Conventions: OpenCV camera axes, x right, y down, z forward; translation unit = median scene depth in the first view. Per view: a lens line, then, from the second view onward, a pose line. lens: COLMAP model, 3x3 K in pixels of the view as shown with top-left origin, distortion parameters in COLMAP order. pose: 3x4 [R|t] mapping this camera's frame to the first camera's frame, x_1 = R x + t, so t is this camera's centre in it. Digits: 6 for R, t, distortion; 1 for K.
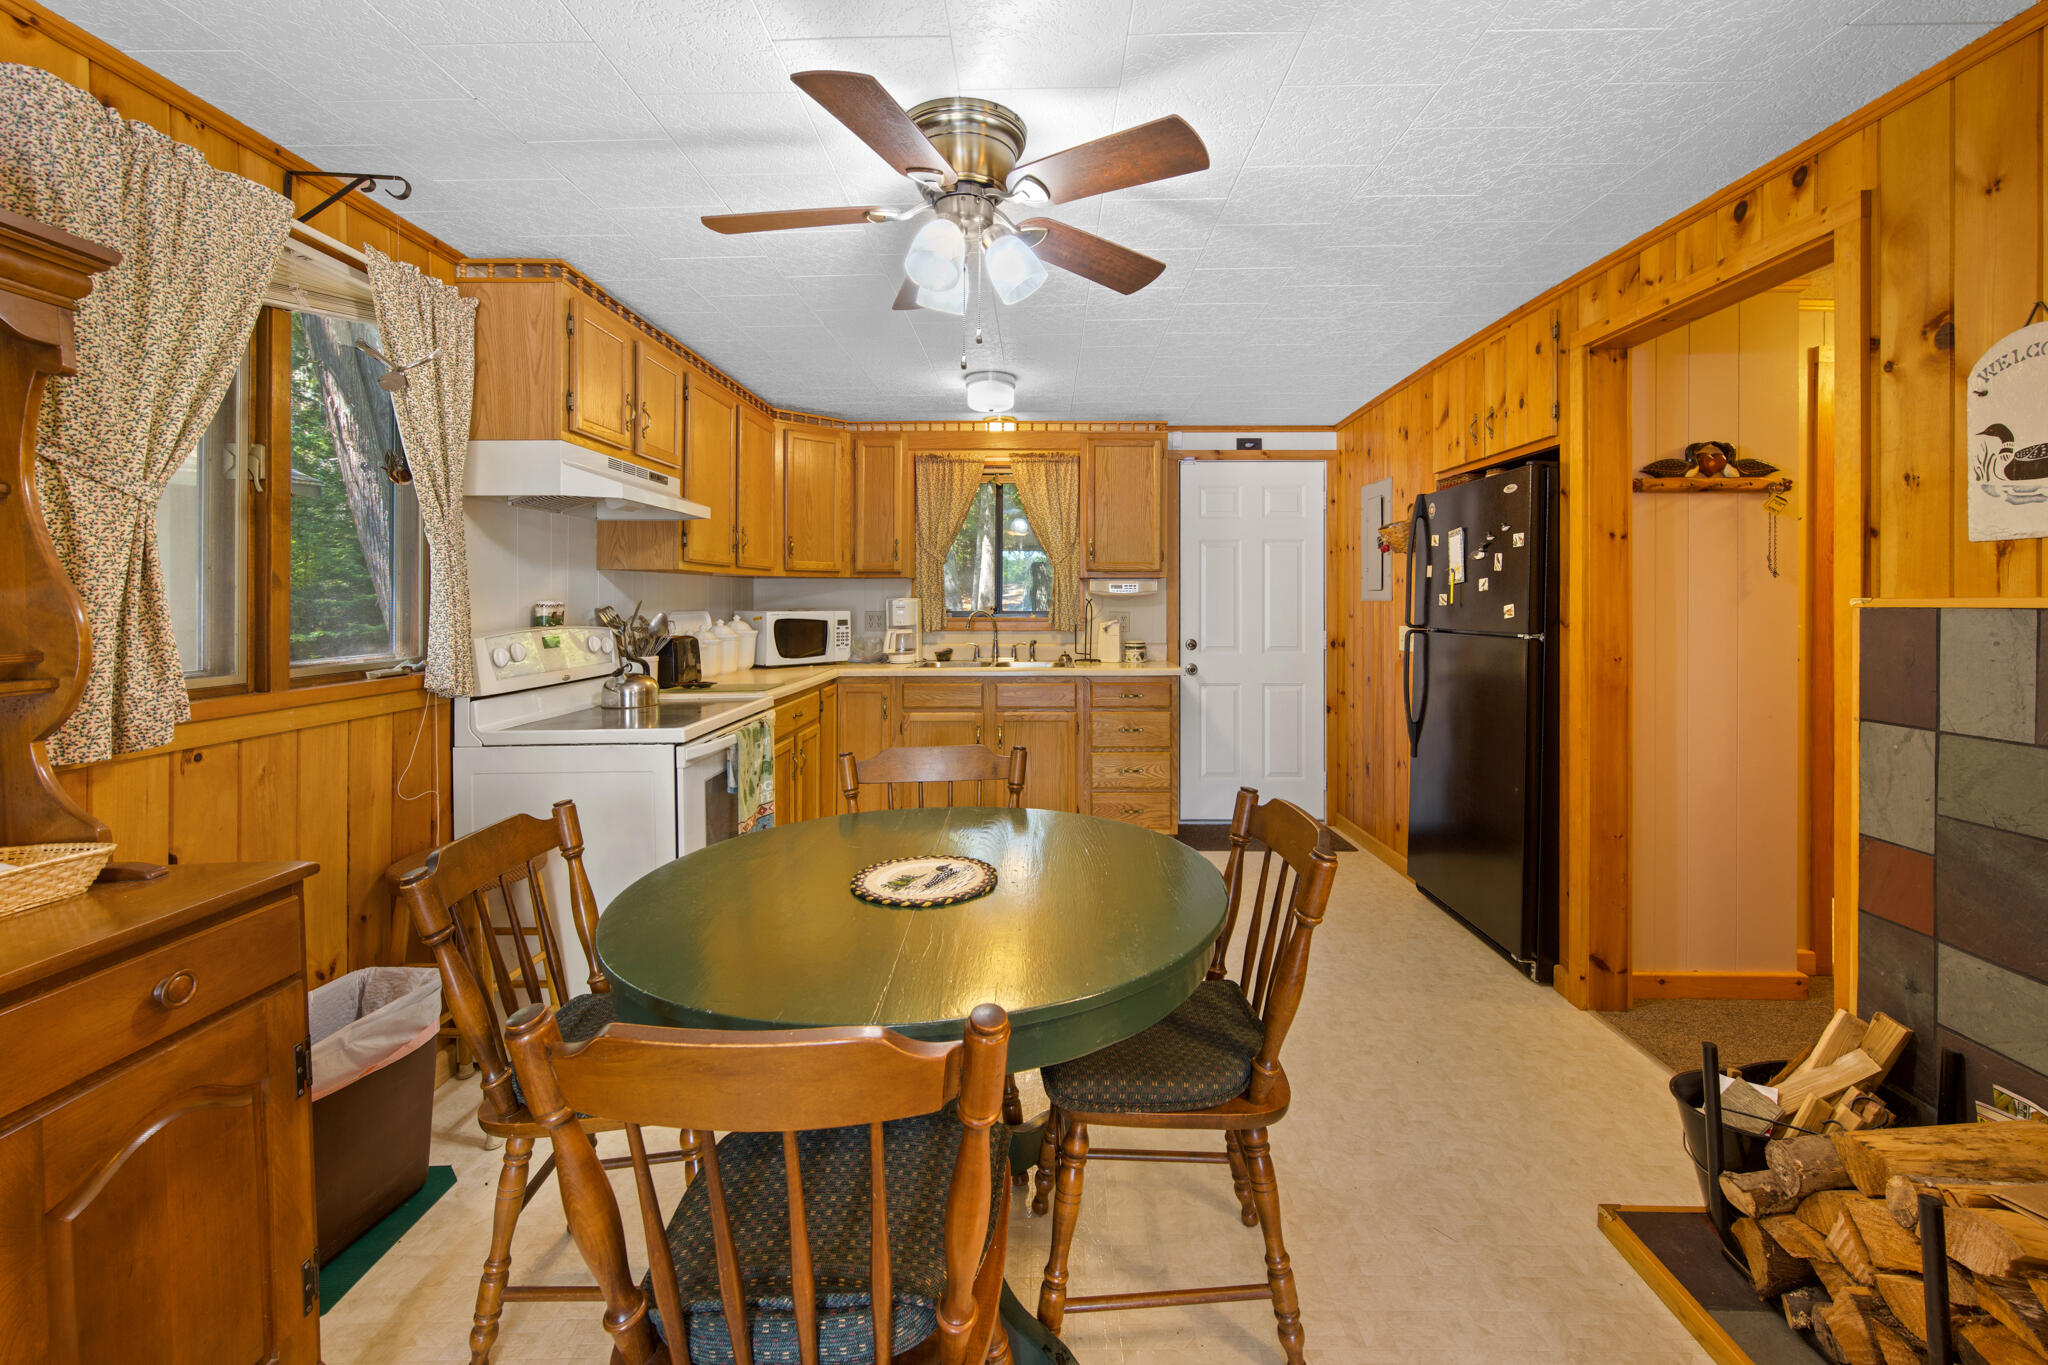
lens RADIAL K [[811.7, 0, 1032.5], [0, 811.7, 597.1], [0, 0, 1]] dist [0.000612, 0.000080]
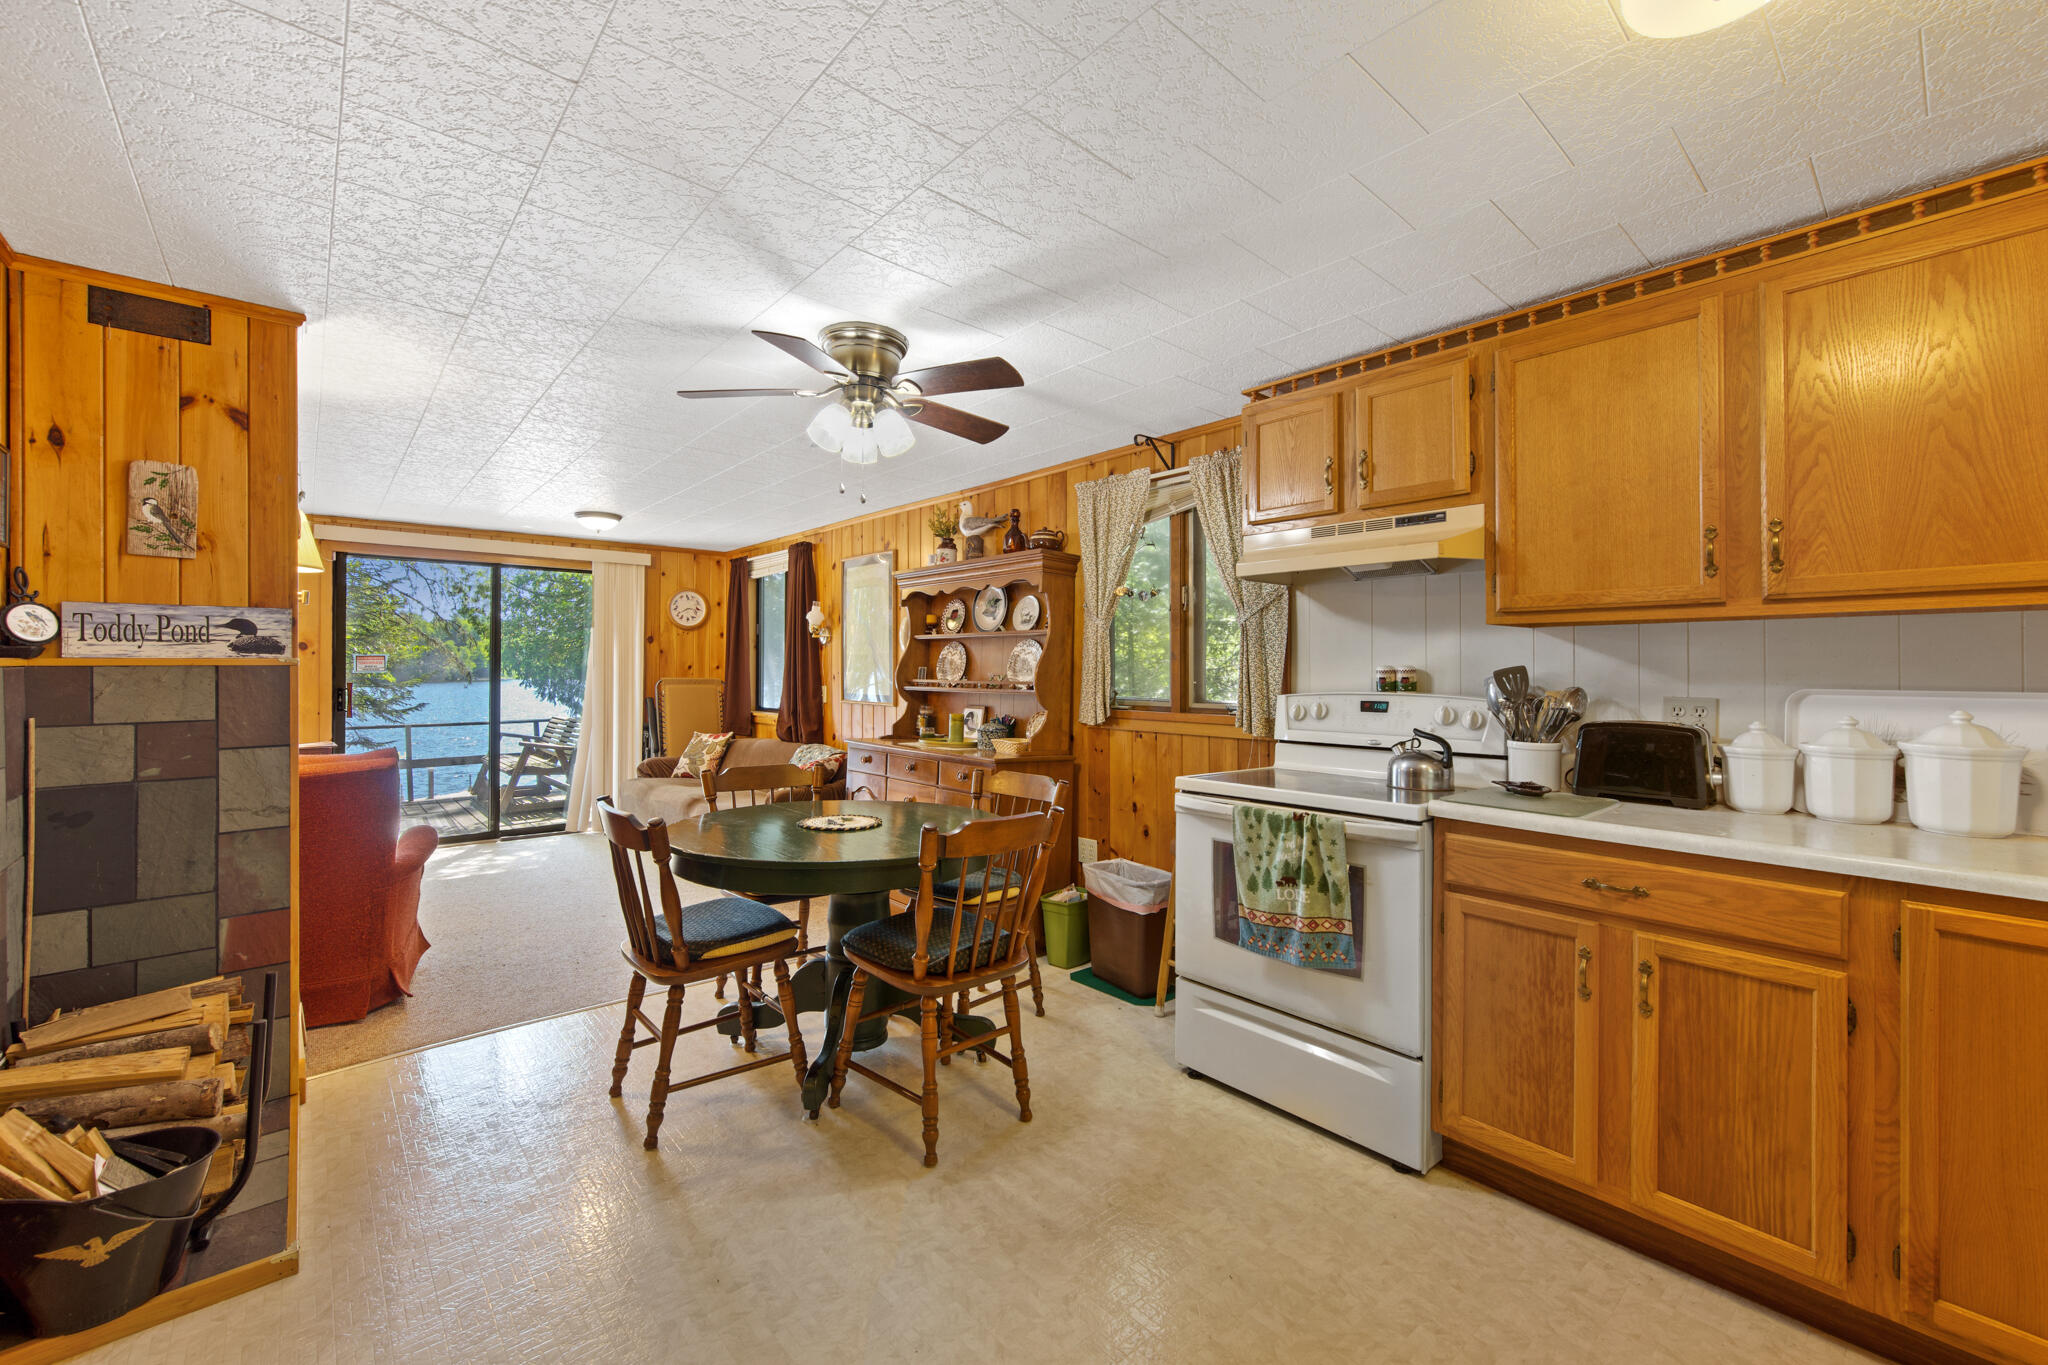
lens RADIAL K [[811.7, 0, 1001.0], [0, 811.7, 660.2], [0, 0, 1]] dist [0.000612, 0.000080]
pose [[-0.746818, -0.006543, -0.664996, 0.283513], [-0.001419, 0.999965, -0.008245, 0.003573], [0.665027, -0.005214, -0.746801, 0.915877]]
